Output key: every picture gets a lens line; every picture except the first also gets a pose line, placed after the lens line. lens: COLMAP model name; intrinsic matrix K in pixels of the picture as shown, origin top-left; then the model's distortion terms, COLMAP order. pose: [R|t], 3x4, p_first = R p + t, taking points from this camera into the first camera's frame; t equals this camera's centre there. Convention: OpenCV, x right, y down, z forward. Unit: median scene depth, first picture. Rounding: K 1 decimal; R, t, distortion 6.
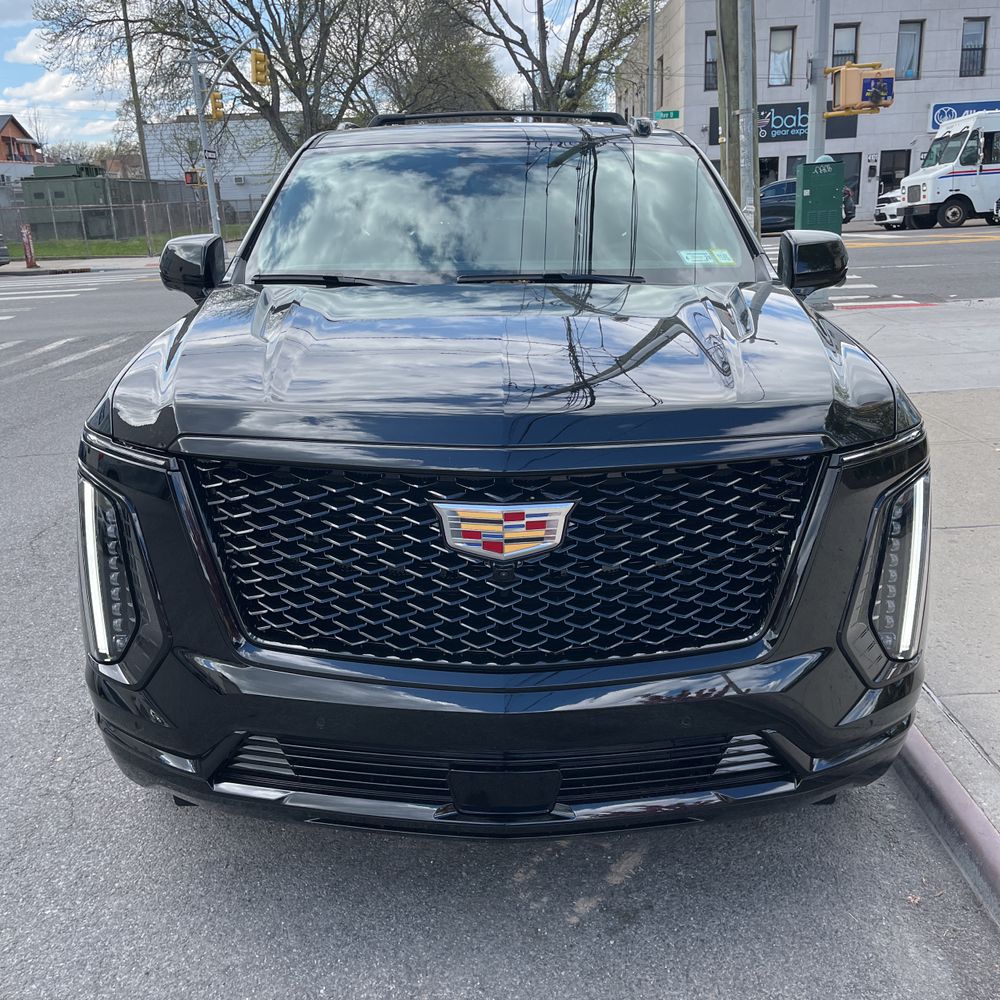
lens RADIAL K [[1058.9, 0, 495.0], [0, 1058.9, 513.4], [0, 0, 1]] dist [0.078514, -0.121068]
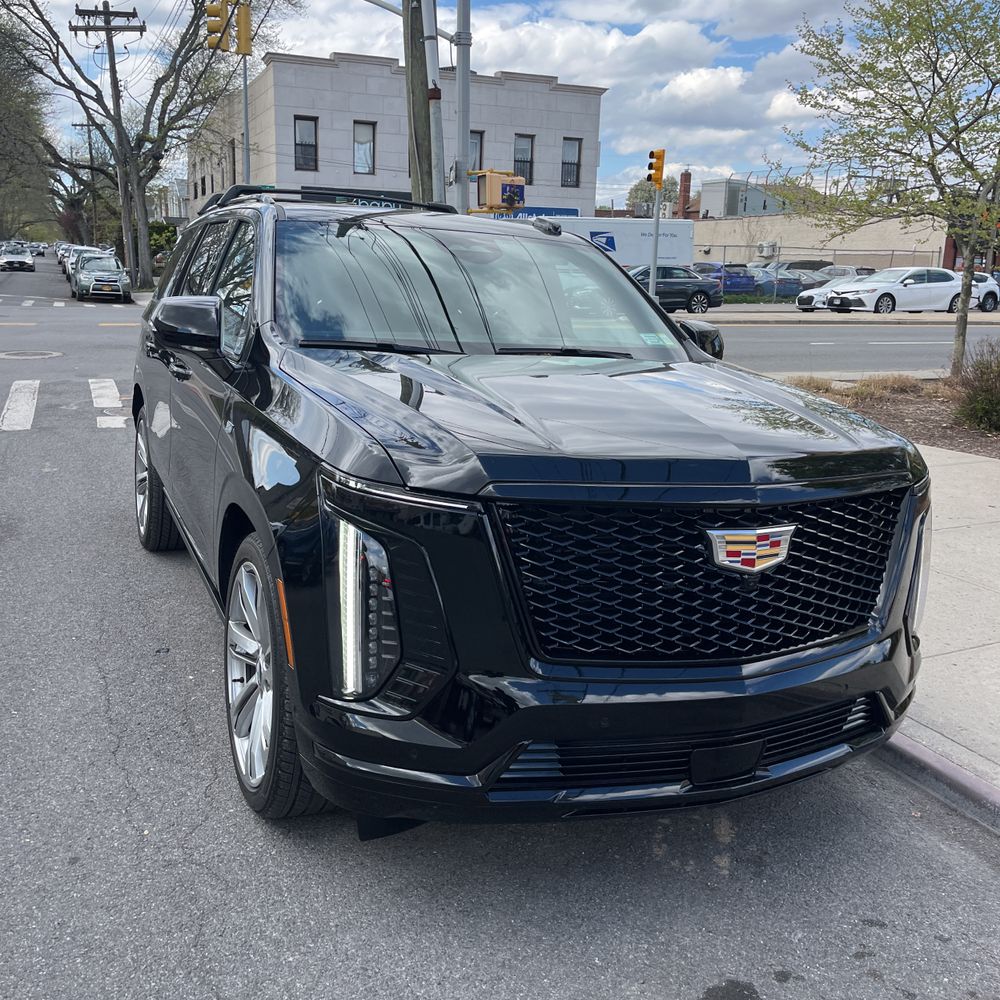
lens RADIAL K [[1073.1, 0, 500.0], [0, 1073.1, 500.0], [0, 0, 1]] dist [0.026887, -0.014883]
pose [[0.897309, -0.024521, 0.440722, -0.095778], [0.057142, 0.996507, -0.060898, 0.002083], [-0.437690, 0.079828, 0.895575, -0.004053]]
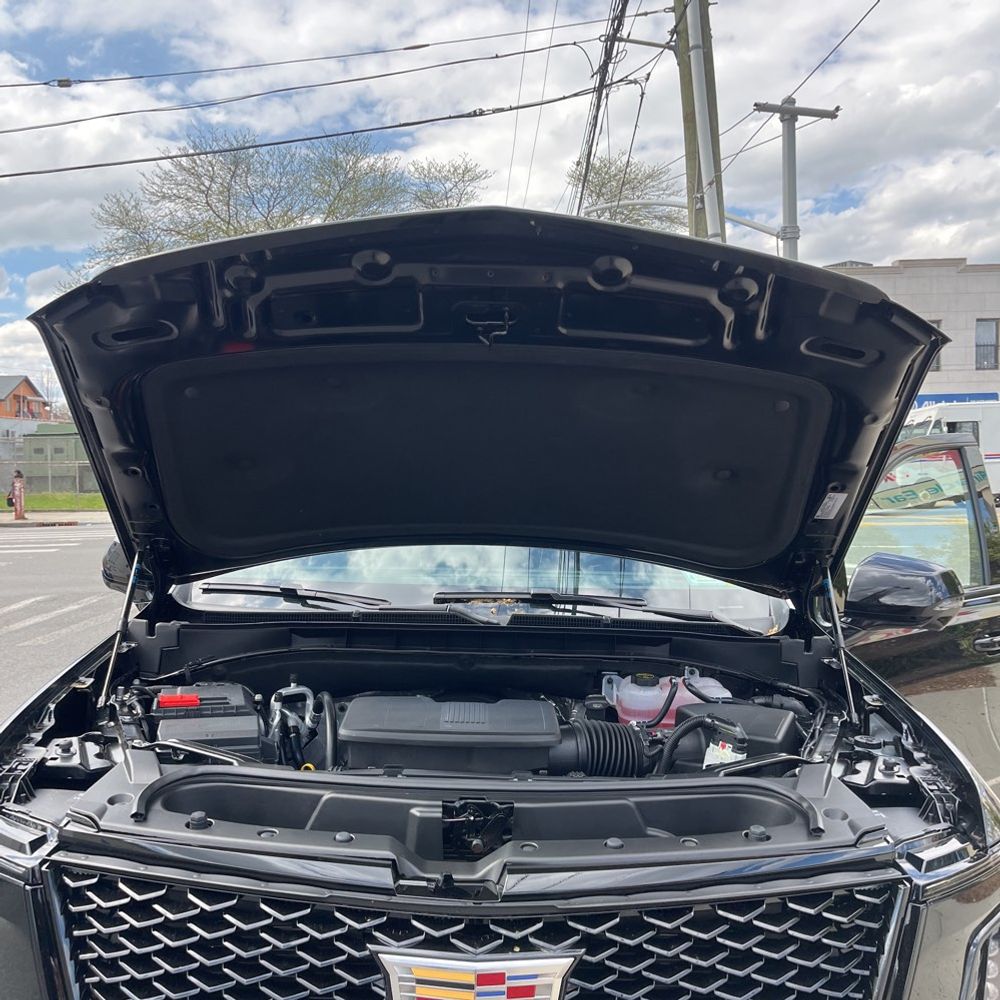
lens RADIAL K [[1047.1, 0, 499.2], [0, 1047.1, 465.4], [0, 0, 1]] dist [0.024310, 0.001333]
pose [[0.999422, 0.029399, 0.017065, 0.000188], [-0.023522, 0.960522, -0.277207, -0.015112], [-0.024541, 0.276645, 0.960659, 0.024907]]
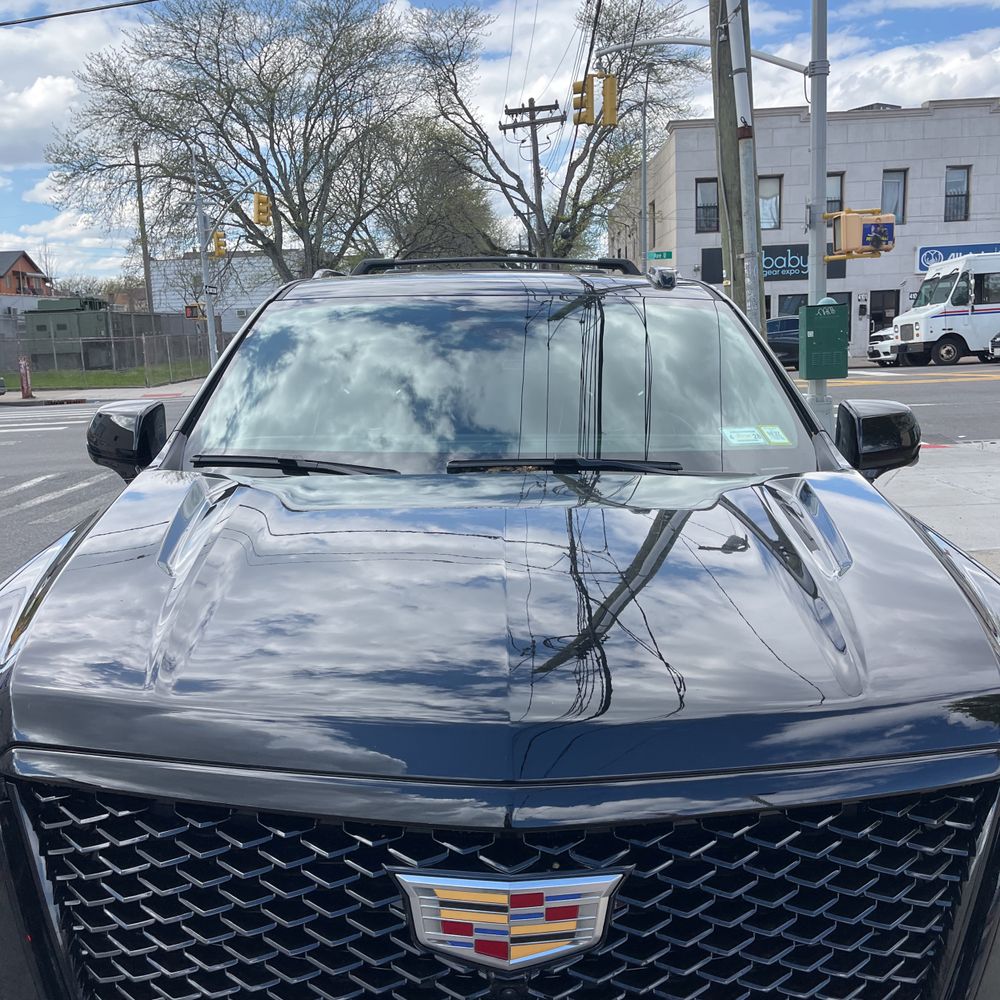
lens RADIAL K [[1045.5, 0, 496.5], [0, 1045.5, 478.9], [0, 0, 1]] dist [0.016104, 0.023919]
pose [[0.999971, 0.004737, 0.005975, -0.000470], [-0.003835, 0.989730, -0.142901, -0.017307], [-0.006590, 0.142874, 0.989719, 0.040689]]
